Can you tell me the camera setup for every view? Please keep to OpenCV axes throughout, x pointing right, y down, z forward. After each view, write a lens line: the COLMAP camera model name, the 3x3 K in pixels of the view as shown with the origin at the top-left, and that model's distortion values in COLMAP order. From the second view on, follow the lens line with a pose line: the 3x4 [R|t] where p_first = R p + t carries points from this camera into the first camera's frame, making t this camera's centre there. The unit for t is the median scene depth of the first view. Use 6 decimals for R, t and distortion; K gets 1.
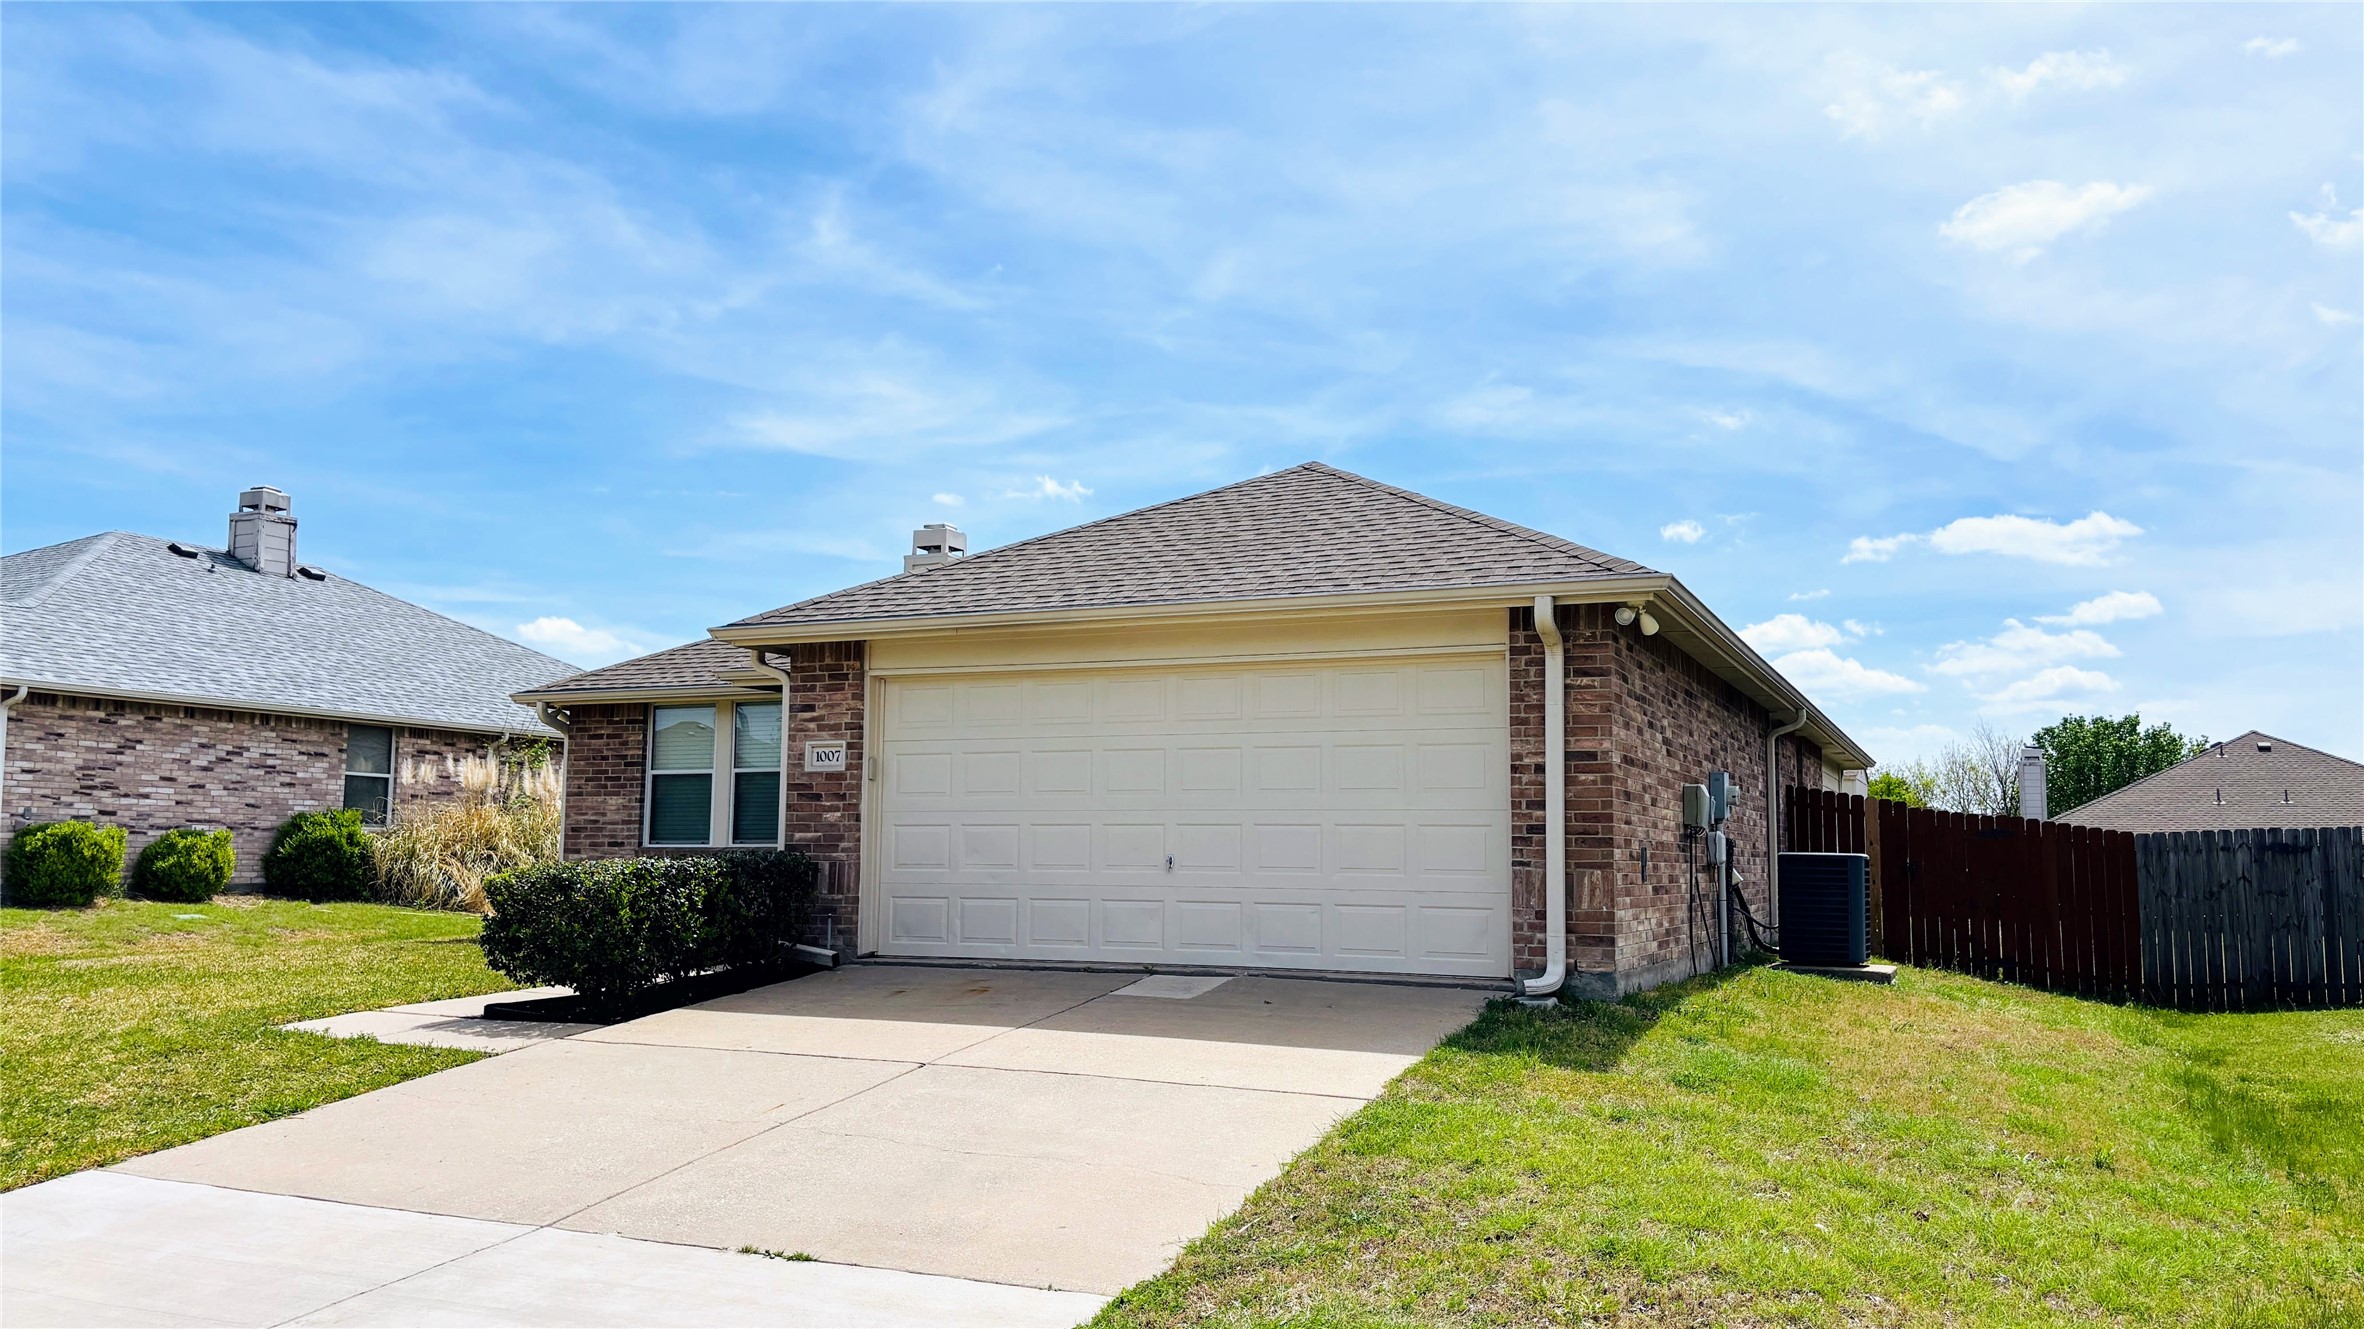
lens RADIAL K [[1776.2, 0, 1193.0], [0, 1776.2, 701.9], [0, 0, 1]] dist [0.150715, -0.614113]
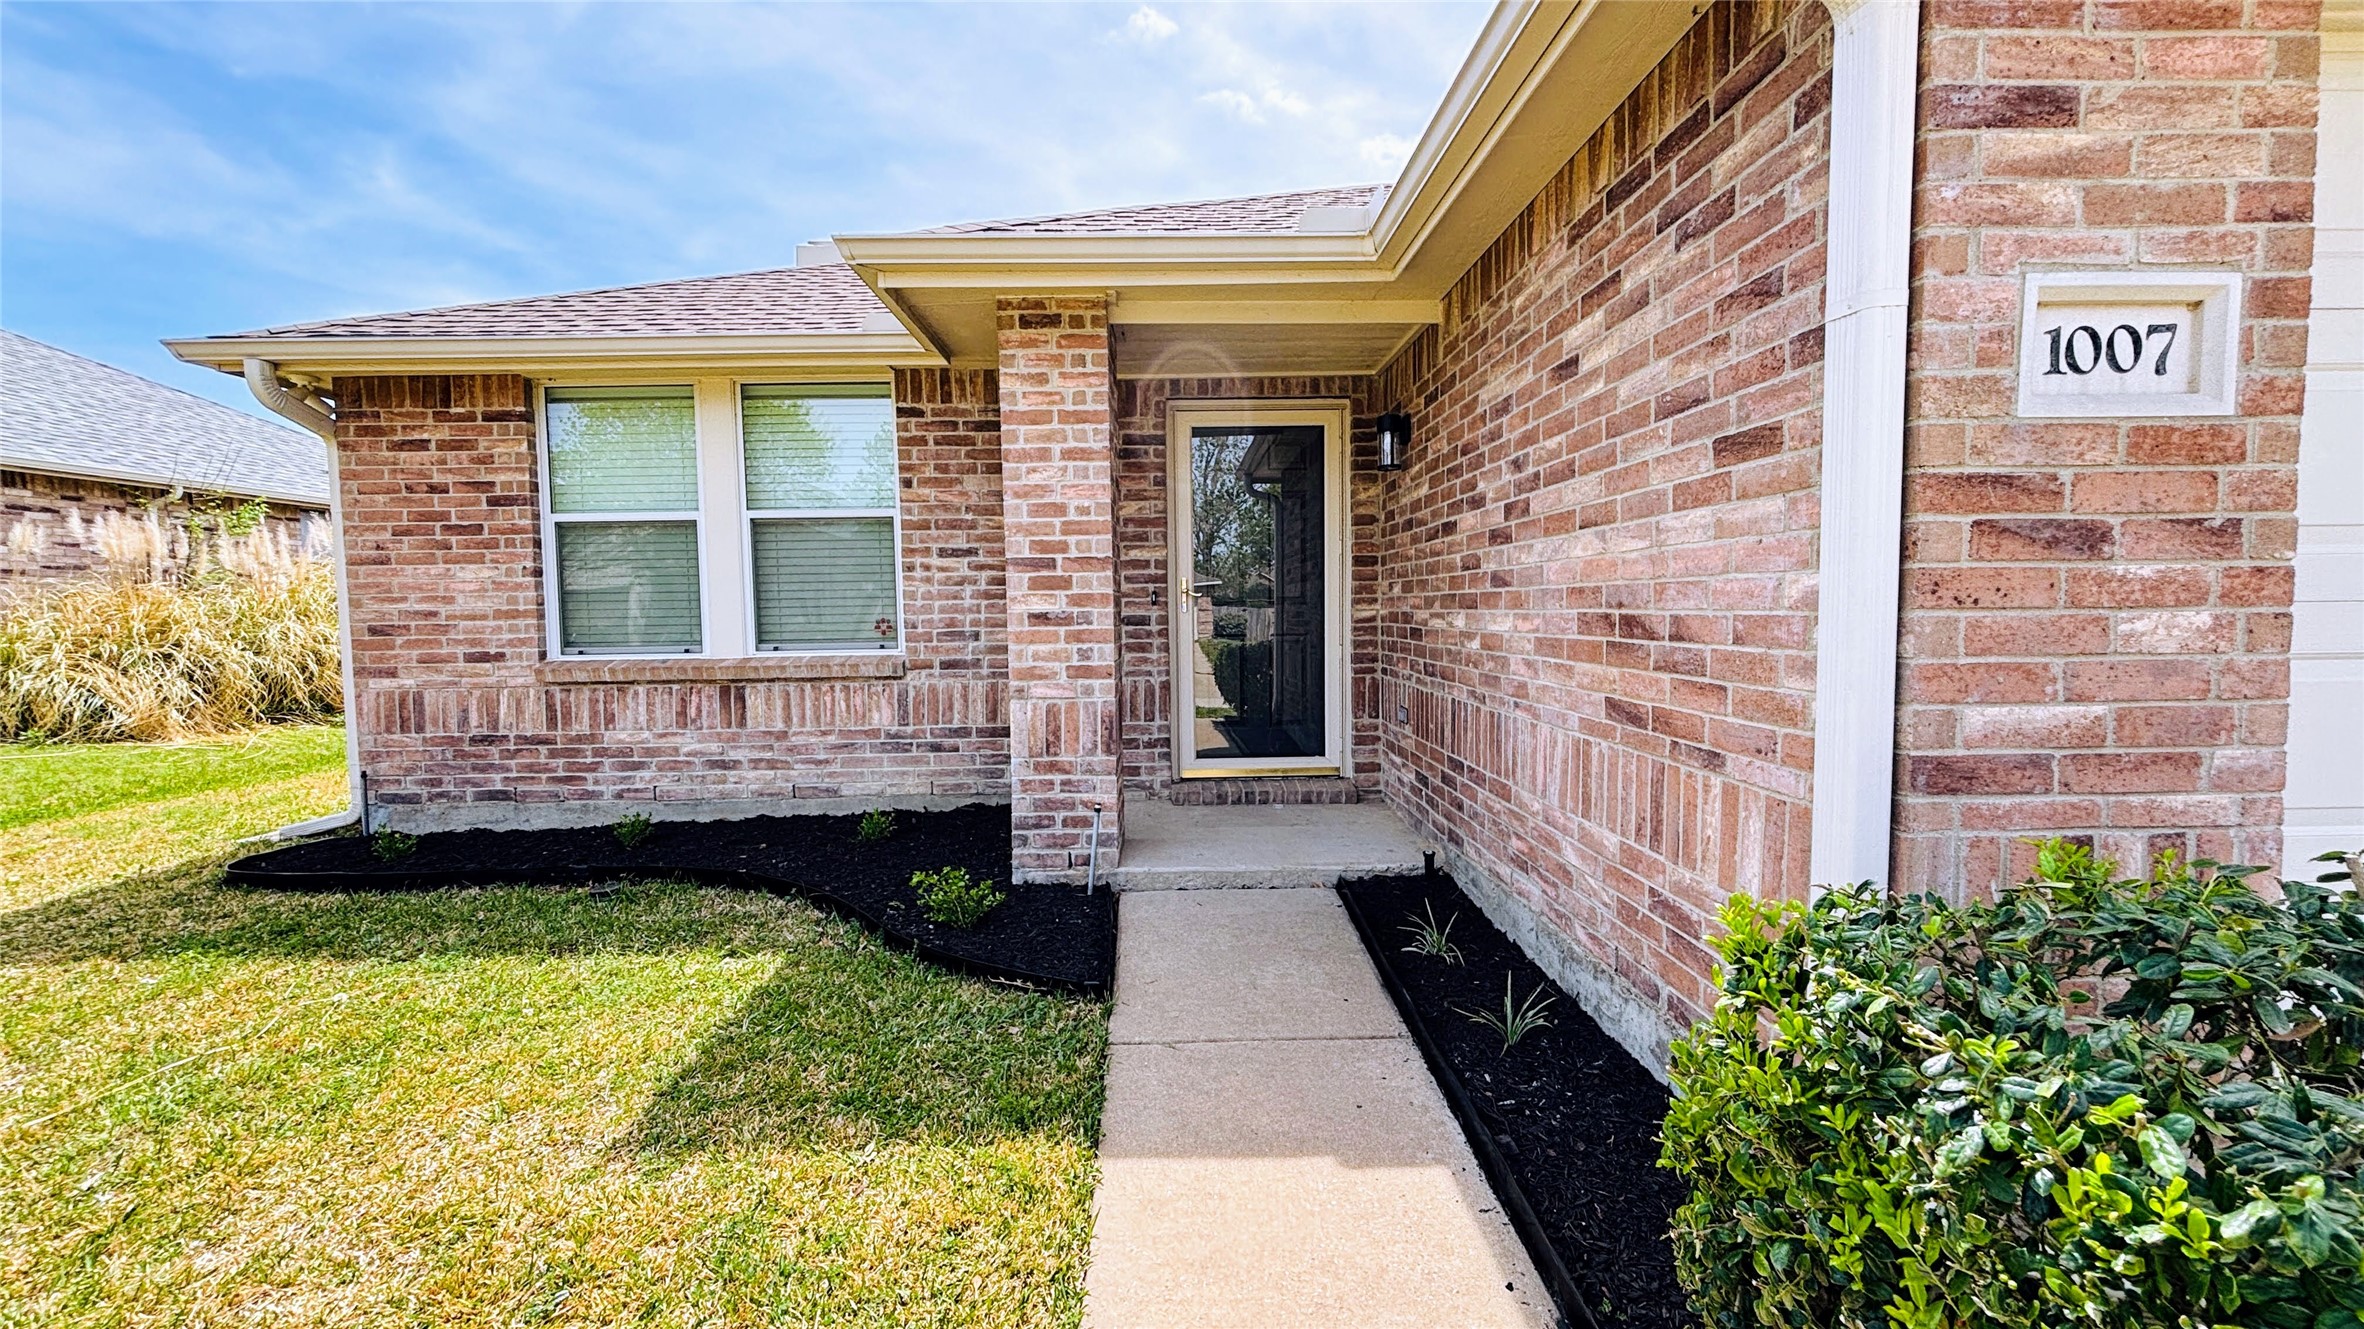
lens RADIAL K [[942.8, 0, 1181.9], [0, 942.8, 665.3], [0, 0, 1]] dist [0.000653, 0.000021]
pose [[0.905238, -0.048735, 0.422101, -0.352895], [-0.016155, 0.988735, 0.148803, 0.052478], [-0.424597, -0.141522, 0.894253, 0.929341]]
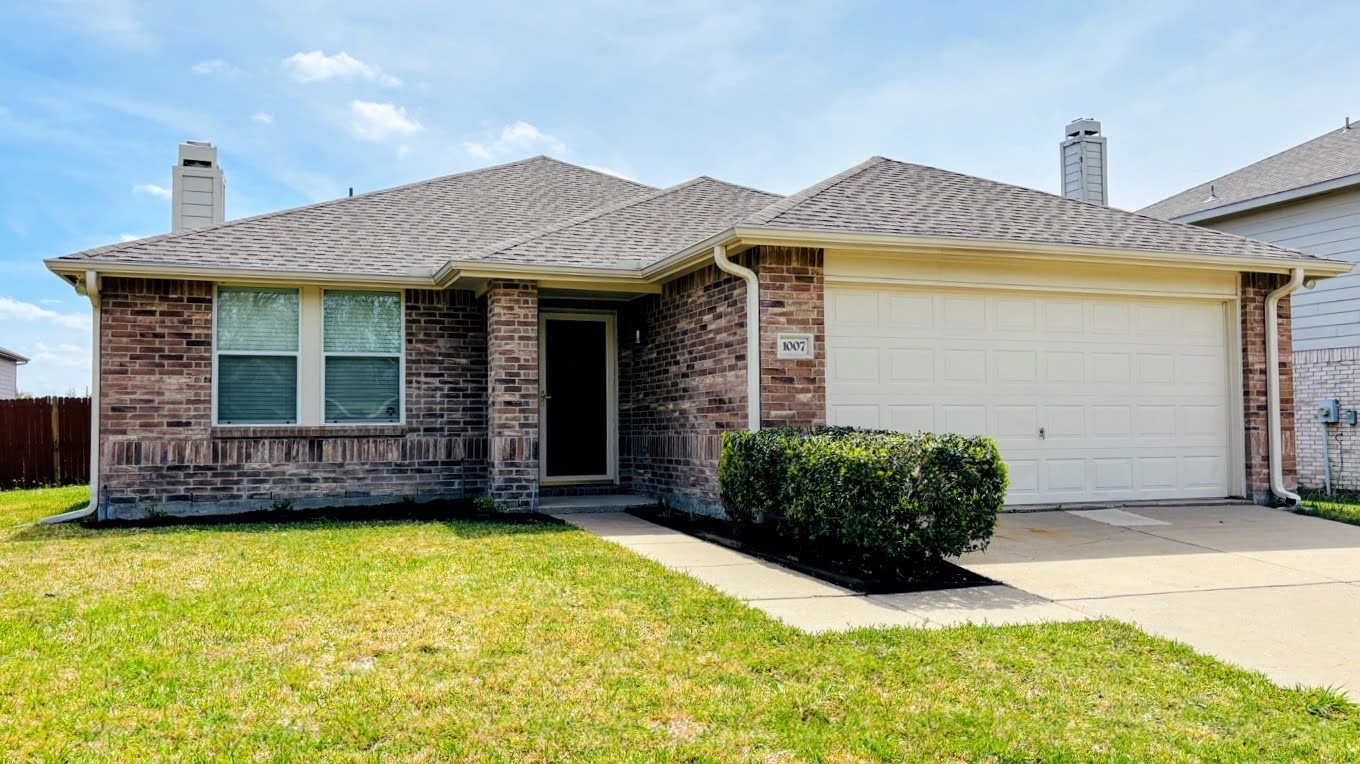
lens RADIAL K [[1034.9, 0, 680.2], [0, 1034.9, 384.7], [0, 0, 1]] dist [0.041193, -0.009157]
pose [[0.714706, 0.016558, 0.699229, -0.727564], [-0.047958, 0.998527, 0.025374, 0.041756], [-0.697779, -0.051668, 0.714447, 0.556283]]
